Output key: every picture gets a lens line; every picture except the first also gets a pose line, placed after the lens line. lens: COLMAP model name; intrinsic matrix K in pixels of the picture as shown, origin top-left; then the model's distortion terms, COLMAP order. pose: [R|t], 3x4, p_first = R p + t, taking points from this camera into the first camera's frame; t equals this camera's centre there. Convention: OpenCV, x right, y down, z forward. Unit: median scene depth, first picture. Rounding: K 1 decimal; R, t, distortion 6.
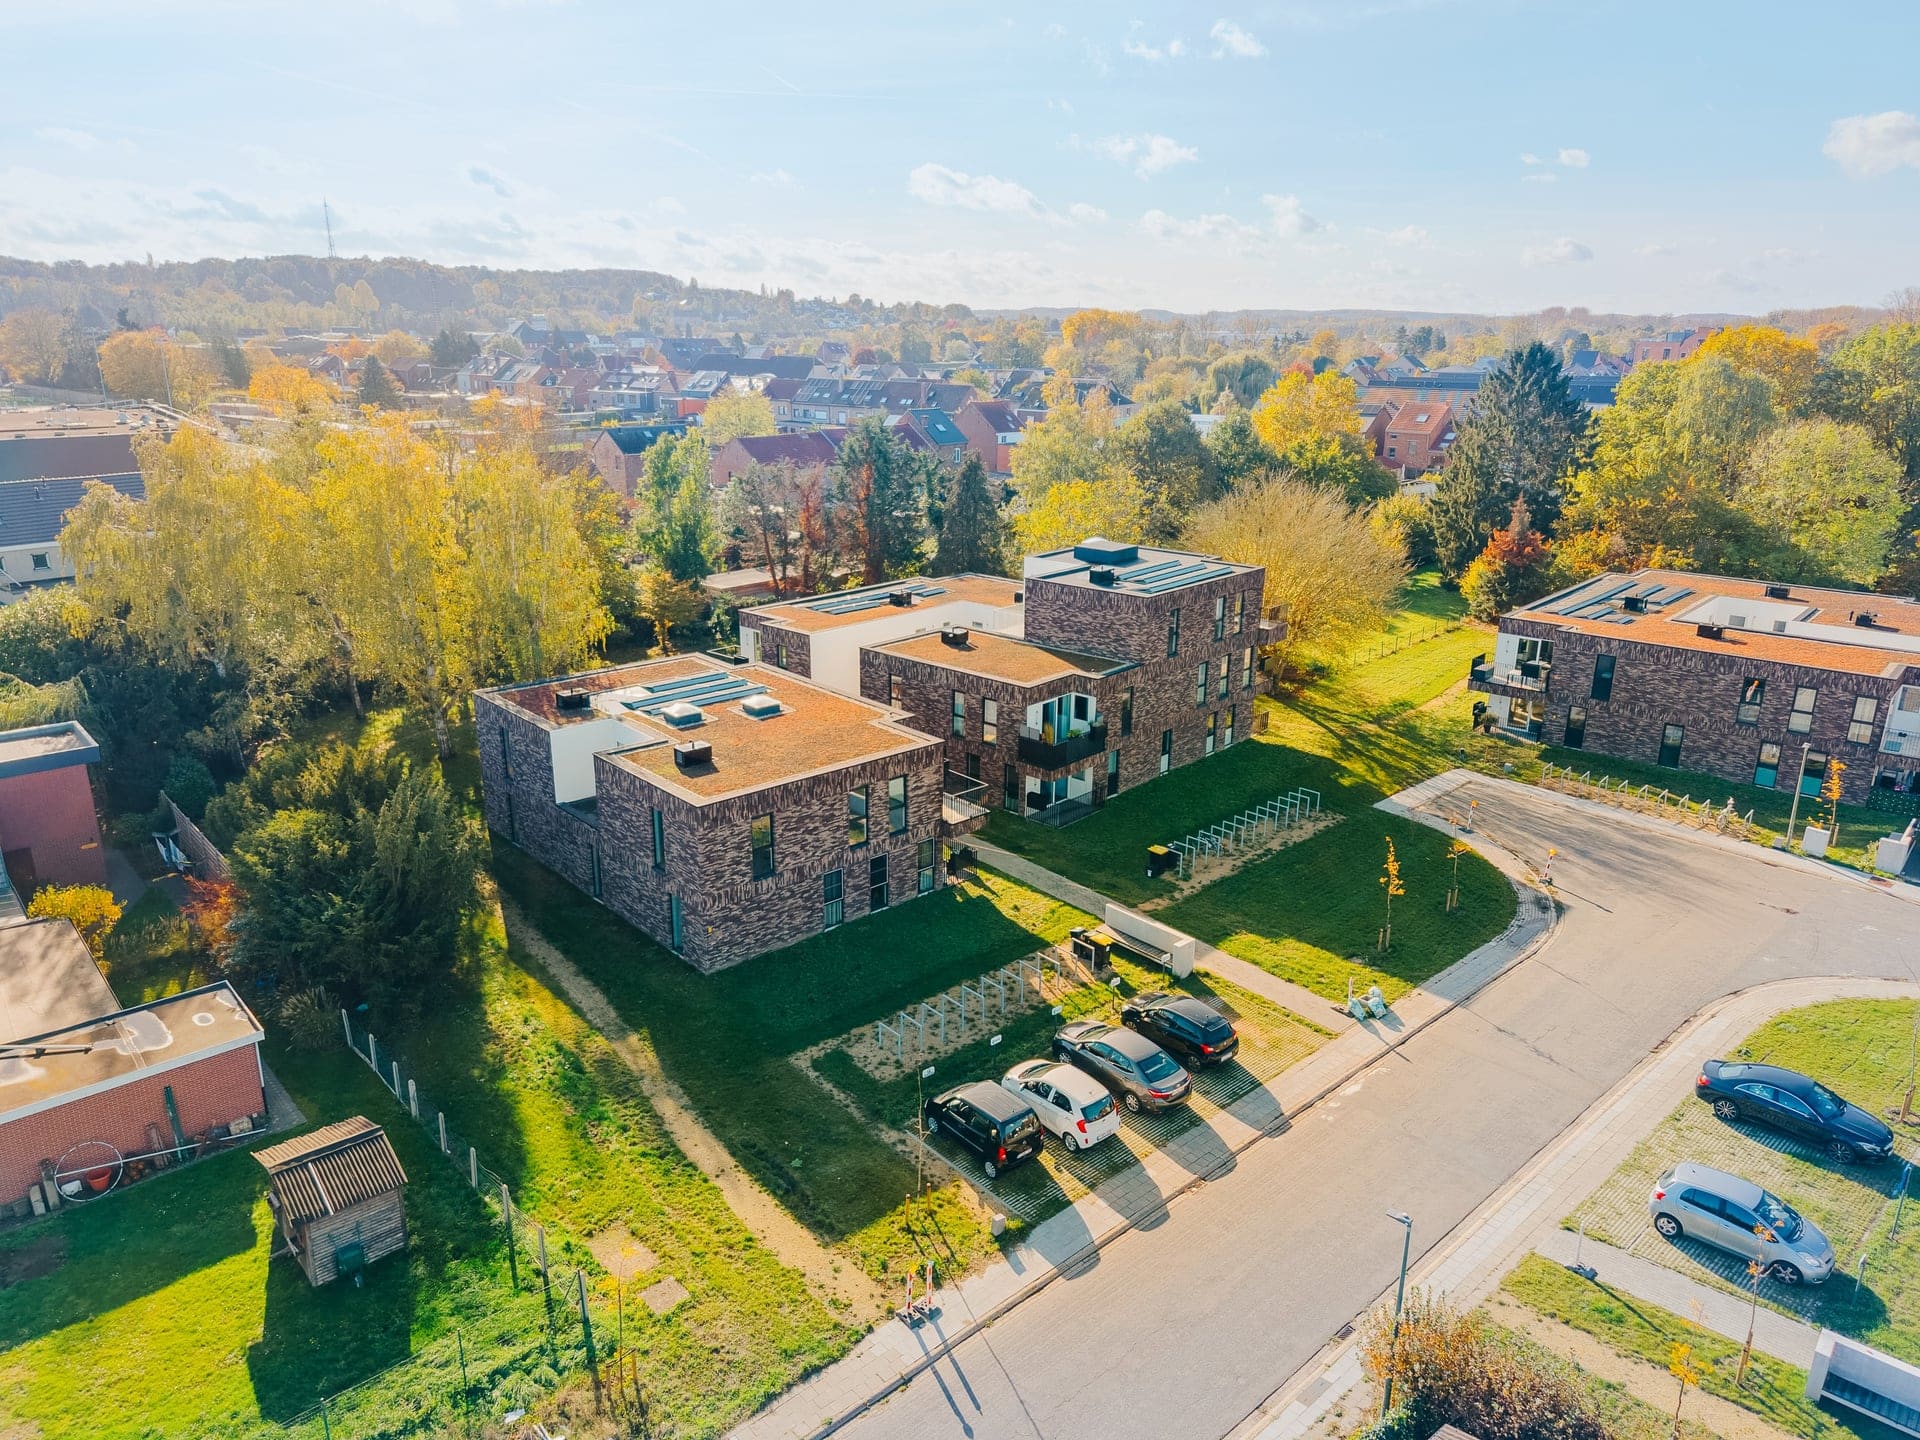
lens RADIAL K [[1277.1, 0, 955.9], [0, 1277.1, 722.0], [0, 0, 1]] dist [0.054460, -0.045004]
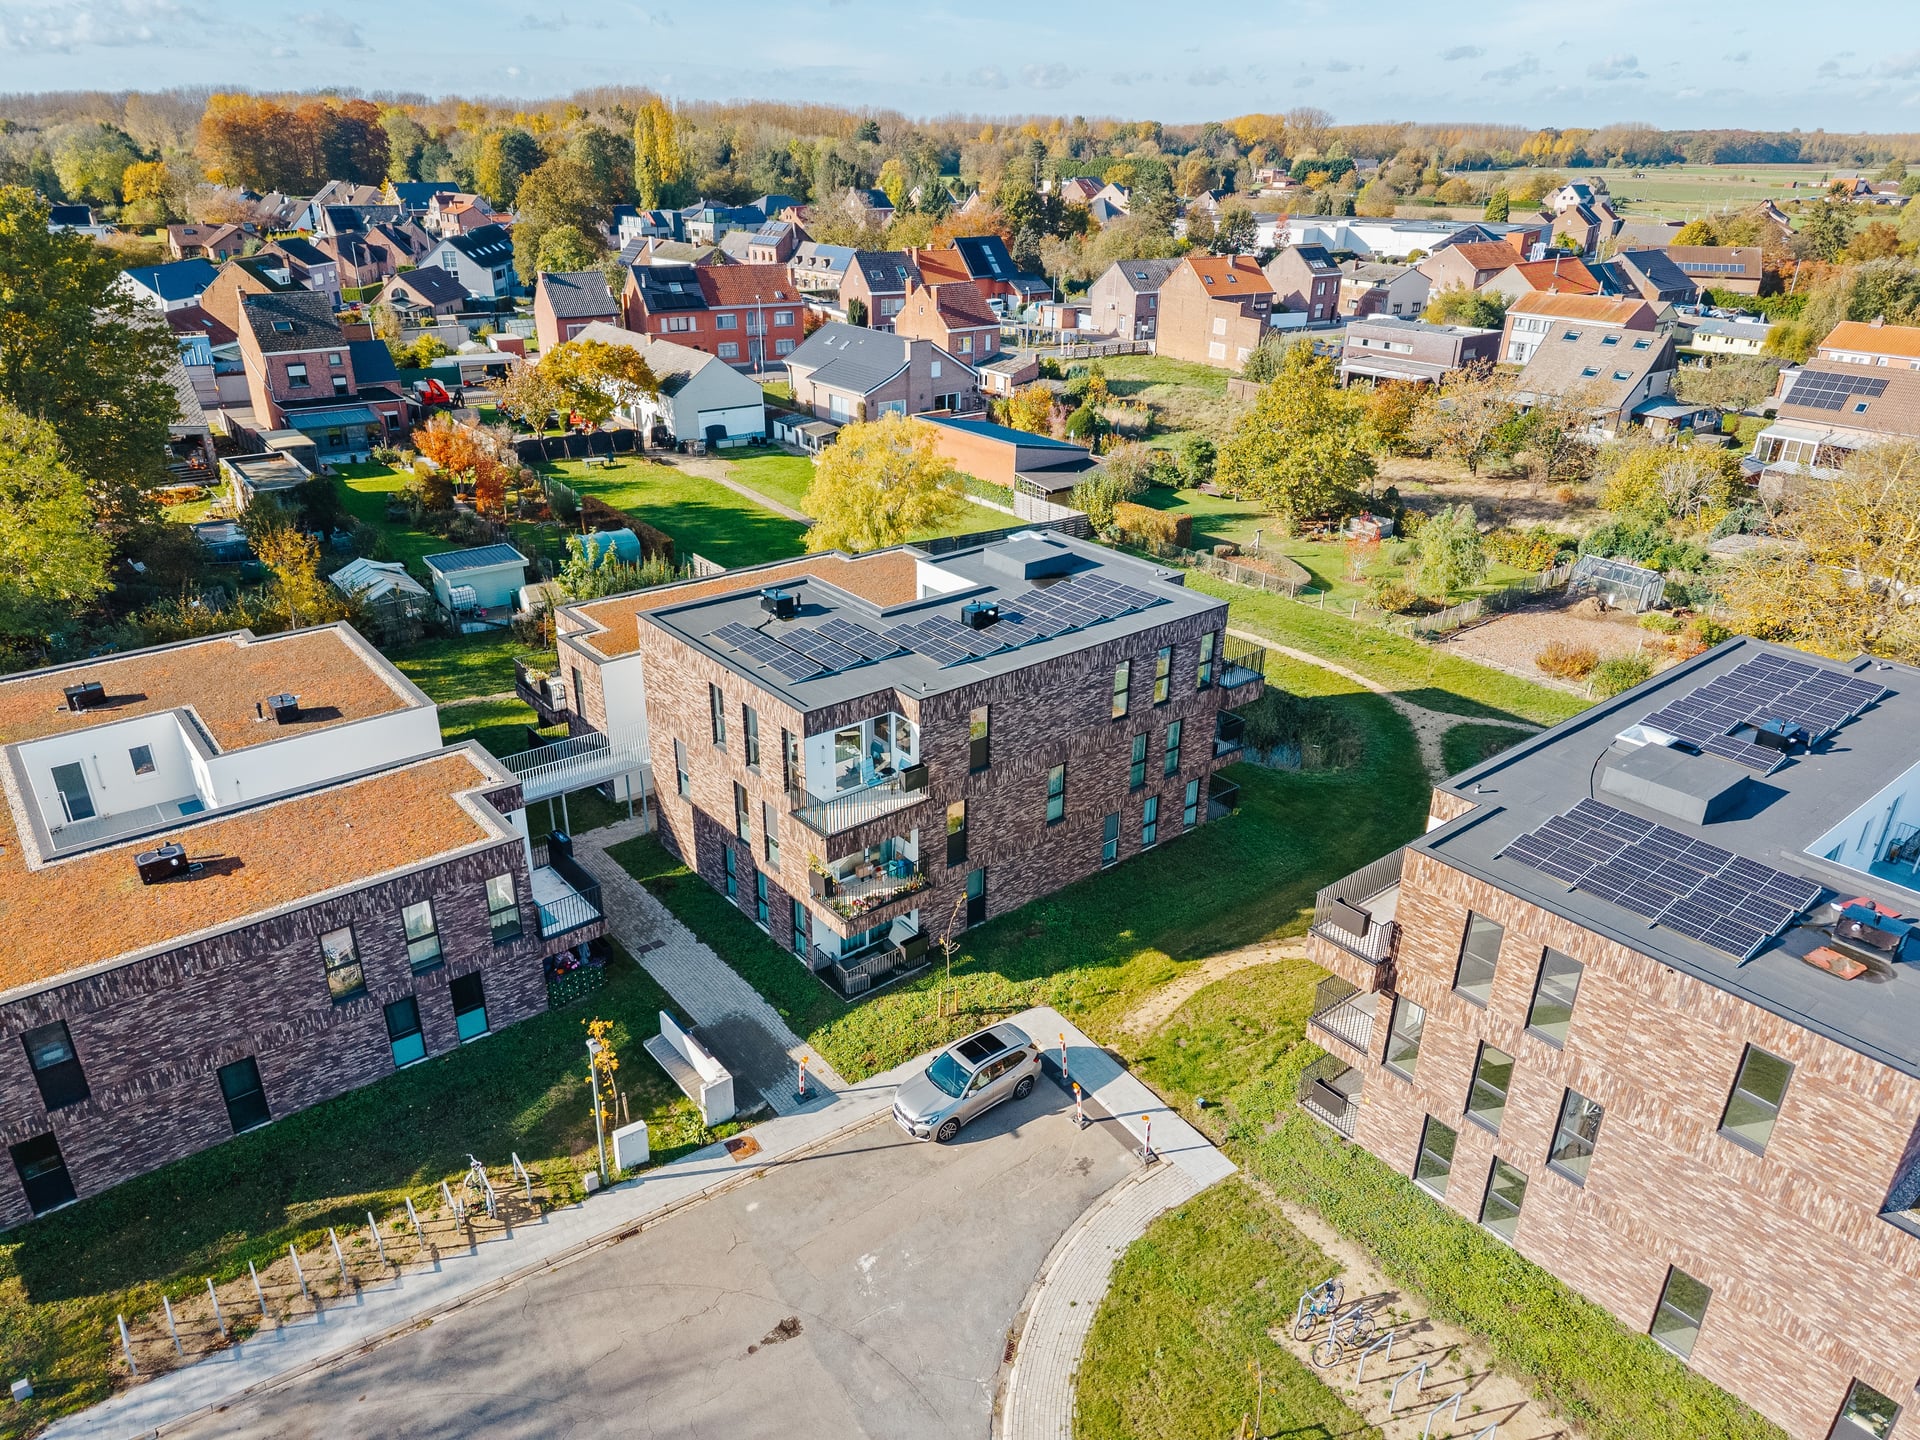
lens RADIAL K [[1277.1, 0, 955.9], [0, 1277.1, 722.0], [0, 0, 1]] dist [0.054460, -0.045004]
pose [[0.150625, -0.420330, 0.894782, 0.179574], [0.280025, 0.886179, 0.369150, -0.227735], [-0.948102, 0.194958, 0.251184, 0.544052]]
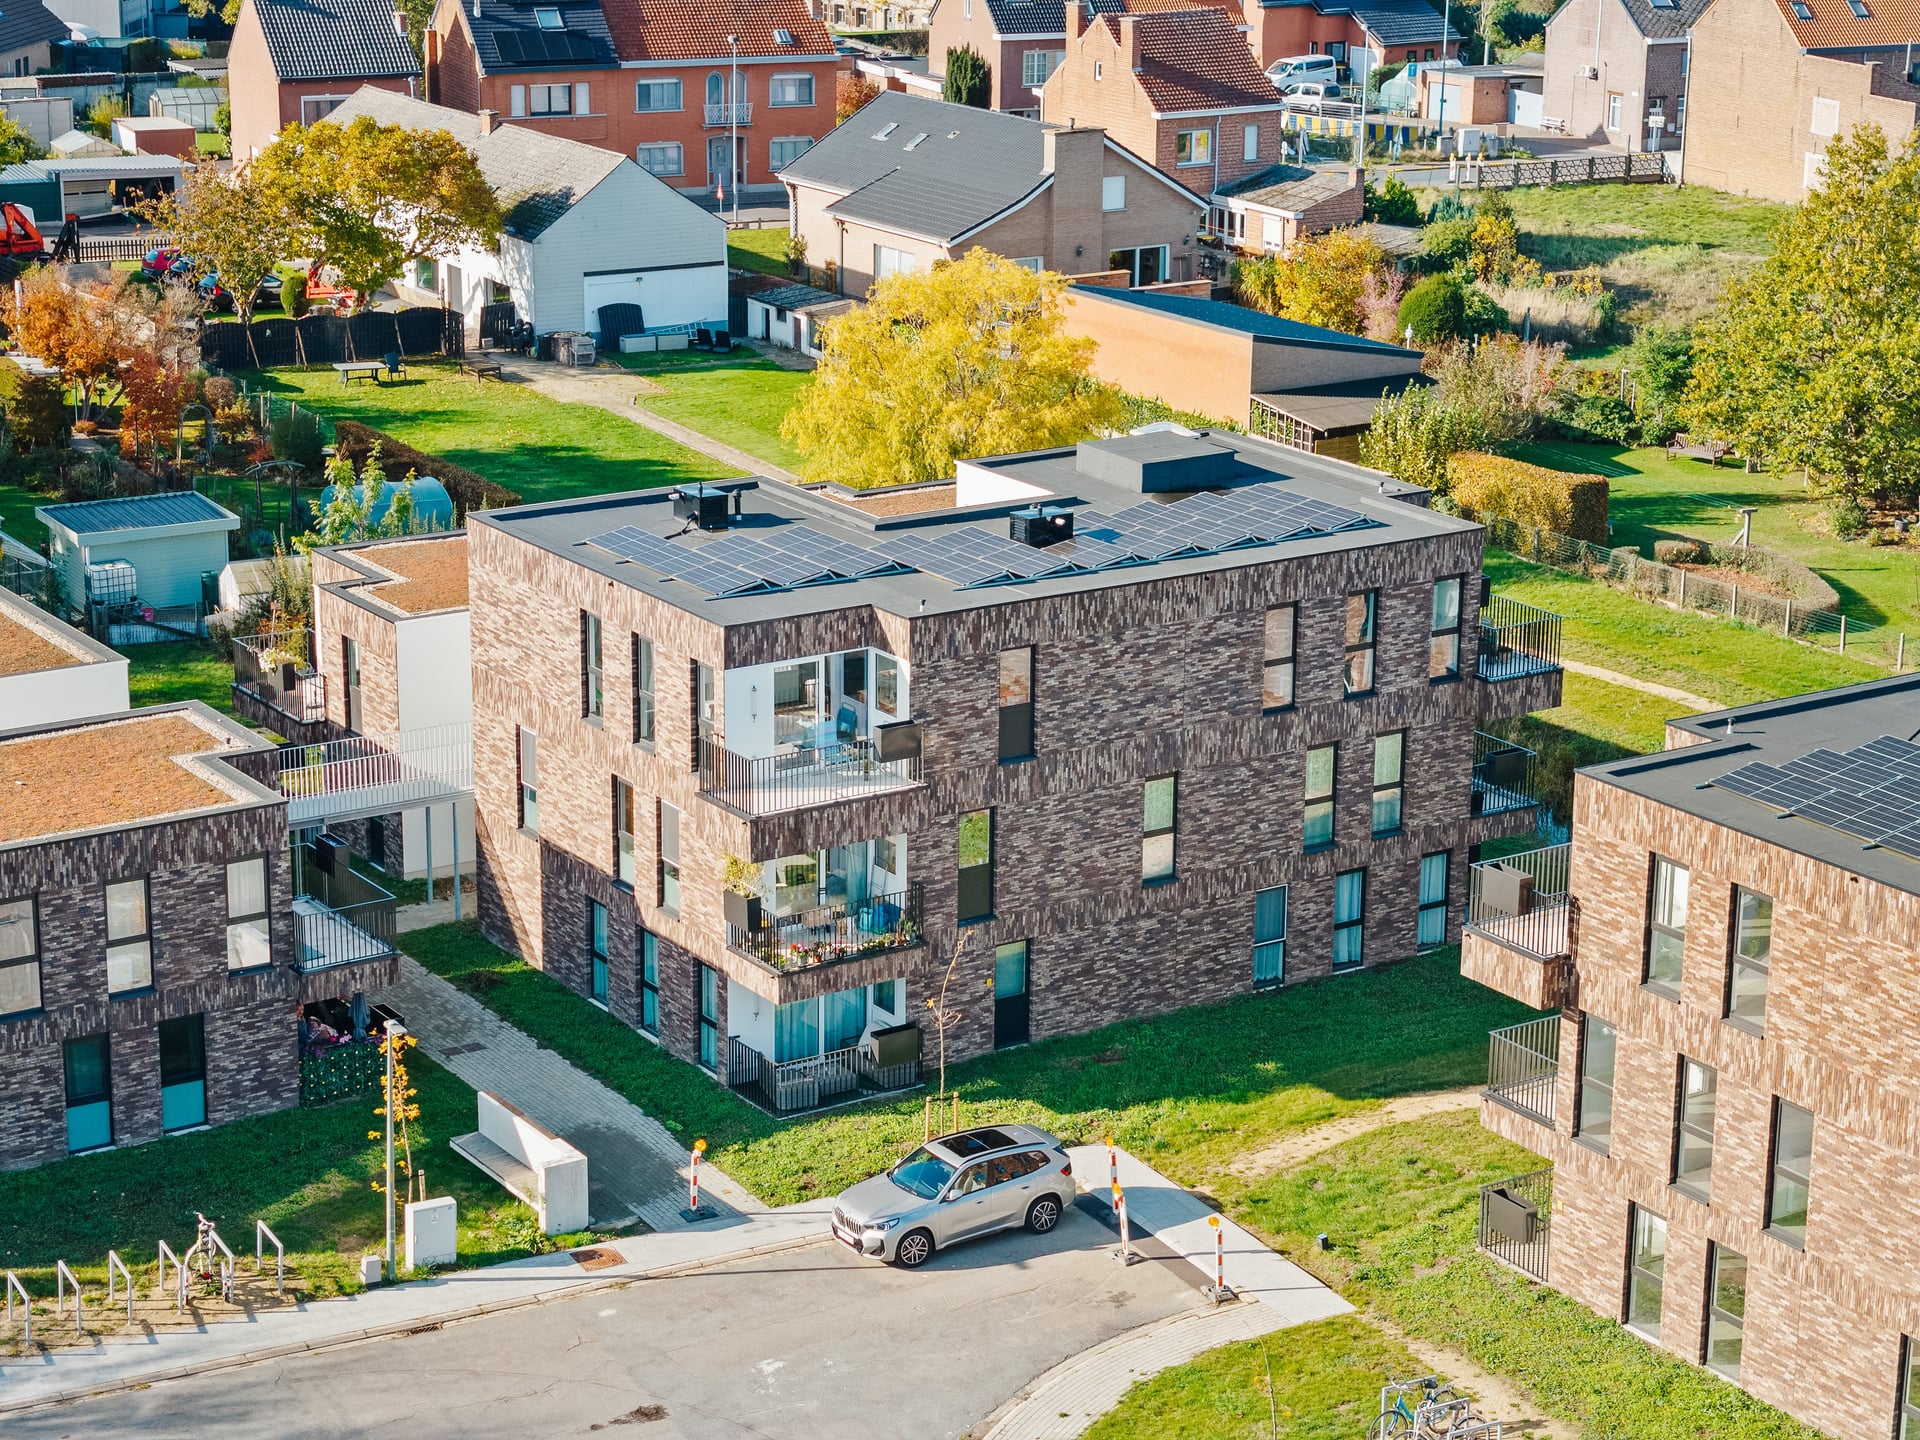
lens RADIAL K [[3800.1, 0, 960.0], [0, 3800.1, 720.0], [0, 0, 1]] dist [0.145163, -0.197818]
pose [[0.243973, -0.276016, 0.929673, -0.316133], [0.276042, 0.938751, 0.206270, -0.219881], [-0.929666, 0.206304, 0.305222, 0.364207]]
